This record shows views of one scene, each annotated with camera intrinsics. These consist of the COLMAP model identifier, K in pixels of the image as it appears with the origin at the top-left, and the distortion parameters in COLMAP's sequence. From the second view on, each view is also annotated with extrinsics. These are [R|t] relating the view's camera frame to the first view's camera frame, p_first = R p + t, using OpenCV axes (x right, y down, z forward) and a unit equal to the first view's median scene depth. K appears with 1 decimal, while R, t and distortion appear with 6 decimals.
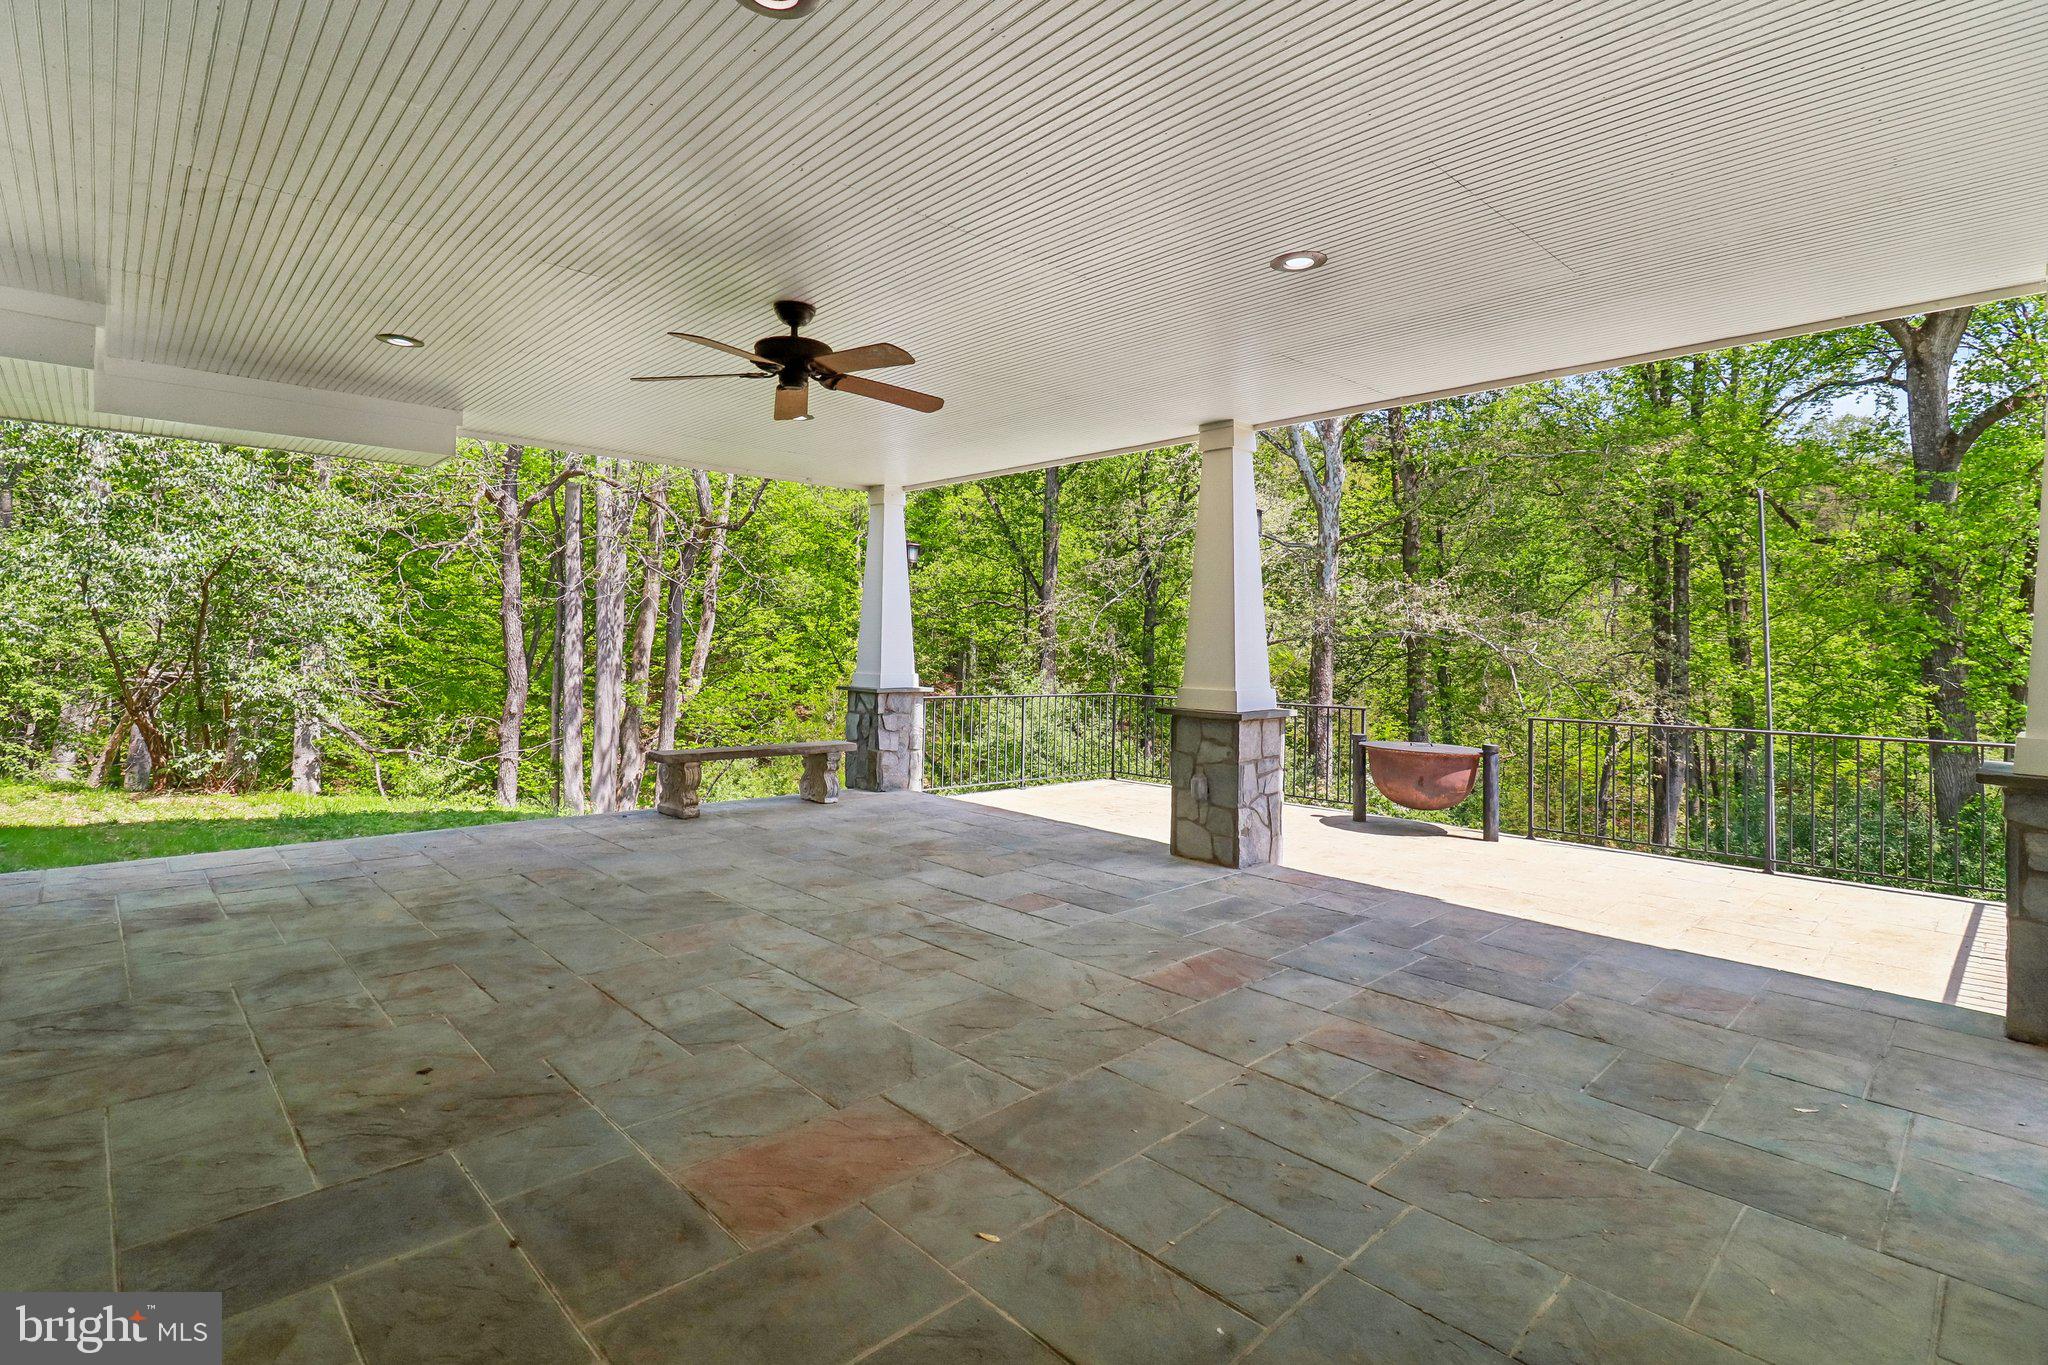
lens RADIAL K [[959.1, 0, 1012.9], [0, 959.1, 617.8], [0, 0, 1]] dist [-0.002083, -0.000749]
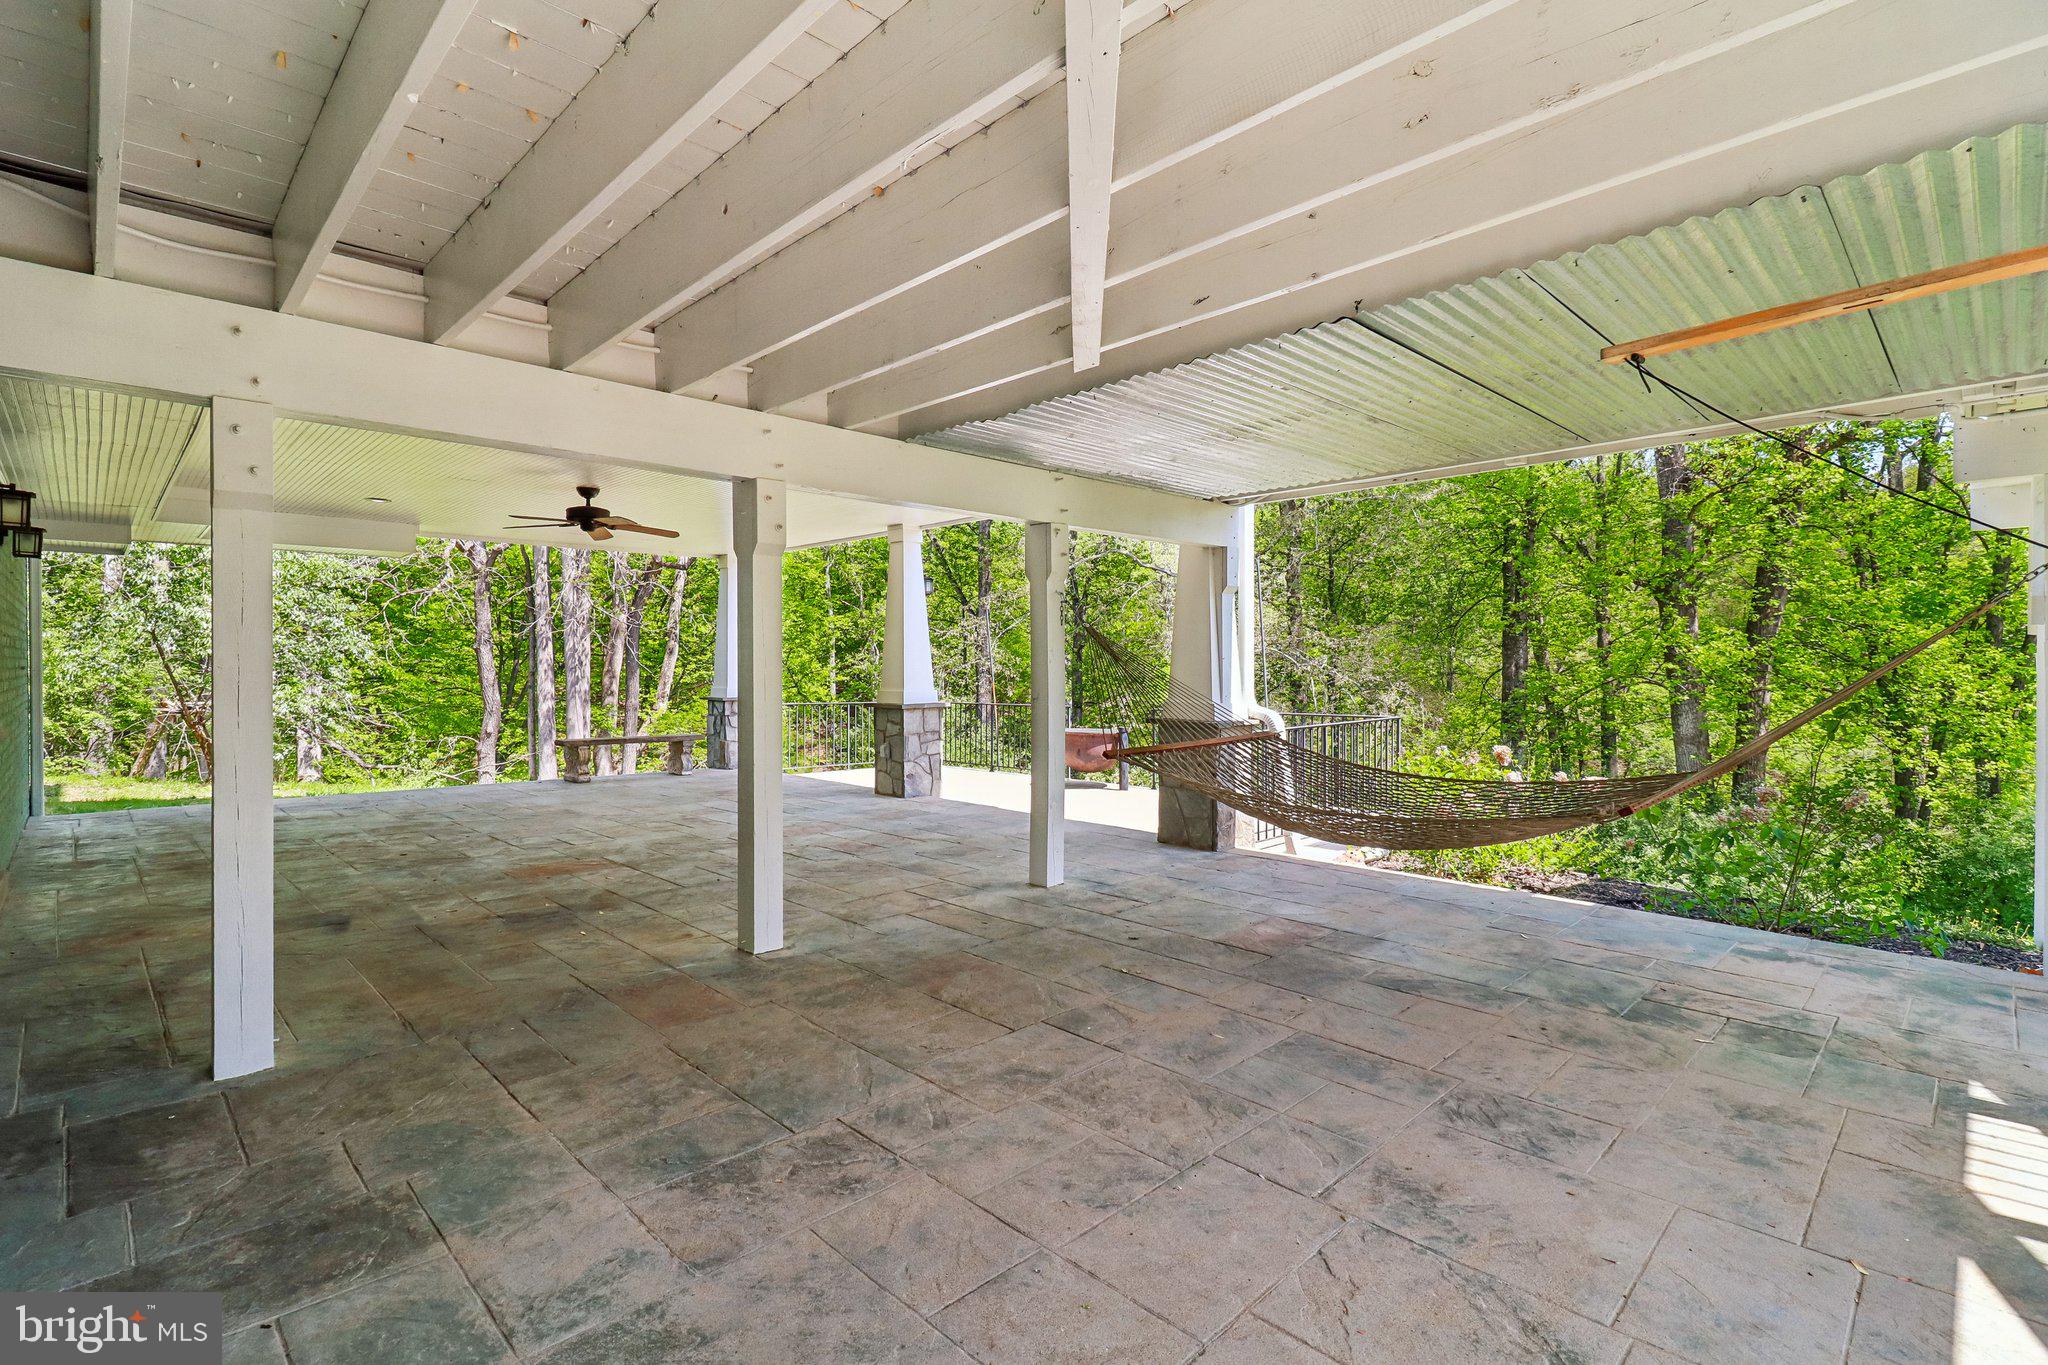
lens RADIAL K [[959.1, 0, 1027.5], [0, 959.1, 676.5], [0, 0, 1]] dist [-0.002083, -0.000749]
pose [[0.999679, -0.016810, 0.018938, 0.113525], [0.016082, 0.999150, 0.037945, -0.002104], [-0.019560, -0.037628, 0.999100, -0.175915]]
